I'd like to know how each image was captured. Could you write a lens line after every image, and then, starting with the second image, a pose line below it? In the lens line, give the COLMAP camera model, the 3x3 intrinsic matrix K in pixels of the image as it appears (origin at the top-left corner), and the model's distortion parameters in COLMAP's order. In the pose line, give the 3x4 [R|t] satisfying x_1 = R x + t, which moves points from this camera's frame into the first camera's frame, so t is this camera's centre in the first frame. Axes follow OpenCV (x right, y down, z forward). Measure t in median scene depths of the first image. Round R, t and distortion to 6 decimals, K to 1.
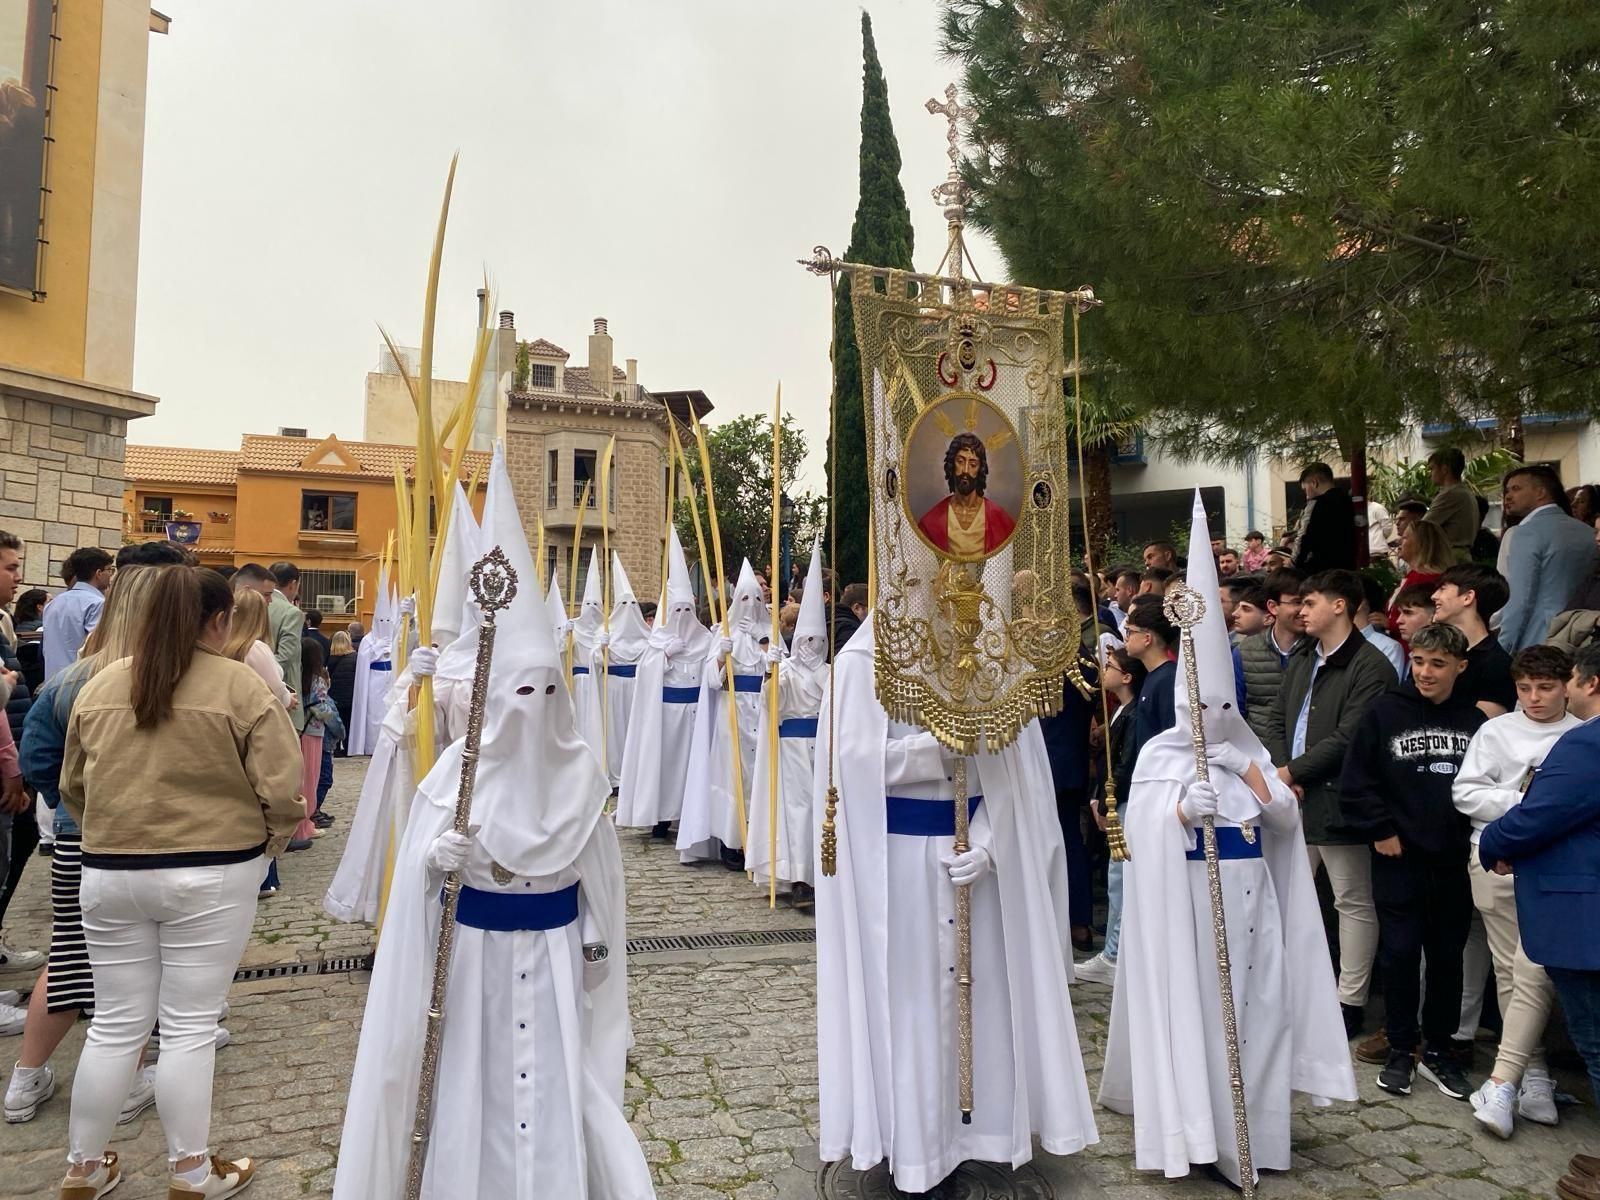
lens RADIAL K [[1228.0, 0, 787.2], [0, 1228.0, 590.1], [0, 0, 1]] dist [0.031804, -0.020656]
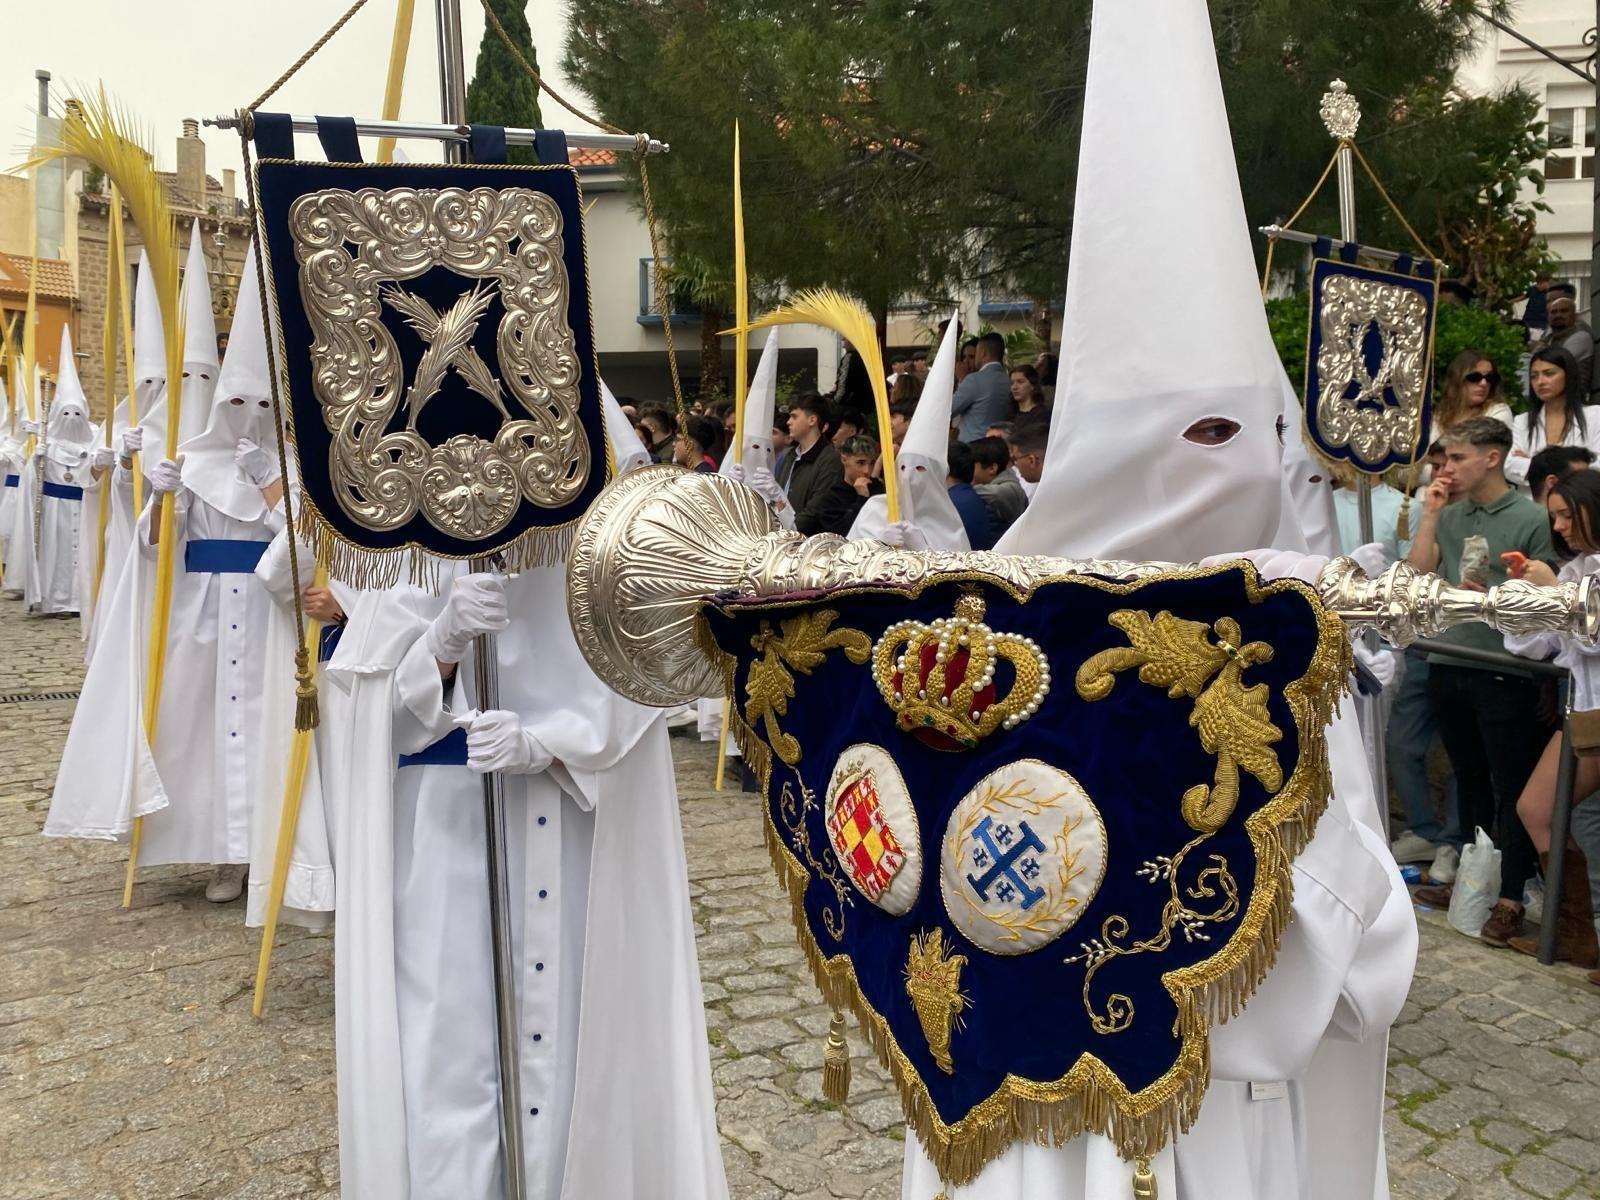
lens RADIAL K [[1228.0, 0, 795.2], [0, 1228.0, 589.3], [0, 0, 1]] dist [0.031804, -0.020656]
pose [[0.954367, -0.000793, 0.298635, 0.000709], [-0.034243, 0.993110, 0.112069, 0.017298], [-0.296667, -0.117181, 0.947764, -0.128777]]
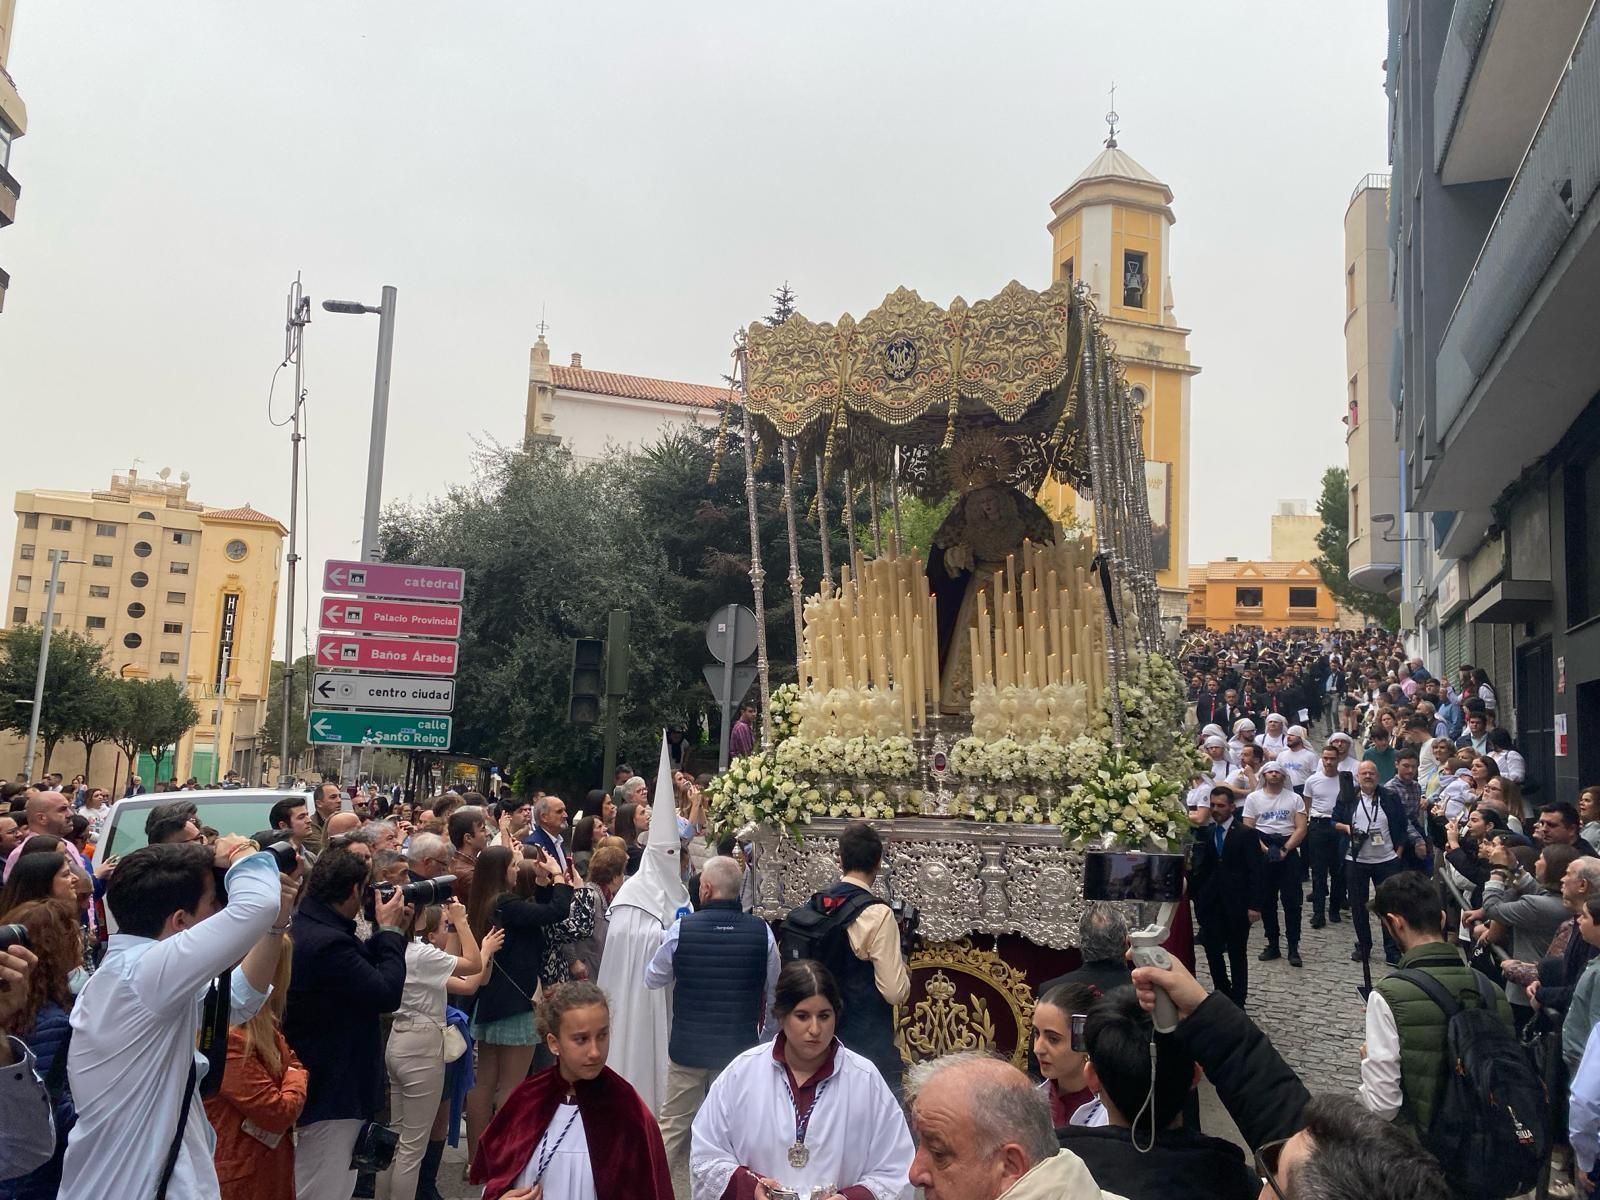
lens RADIAL K [[1132.3, 0, 798.4], [0, 1132.3, 614.1], [0, 0, 1]] dist [-0.007636, -0.002757]
pose [[0.727793, -0.027935, -0.685228, 1.168670], [0.015947, 0.999589, -0.023813, -0.006410], [0.685612, 0.006404, 0.727939, -2.780343]]
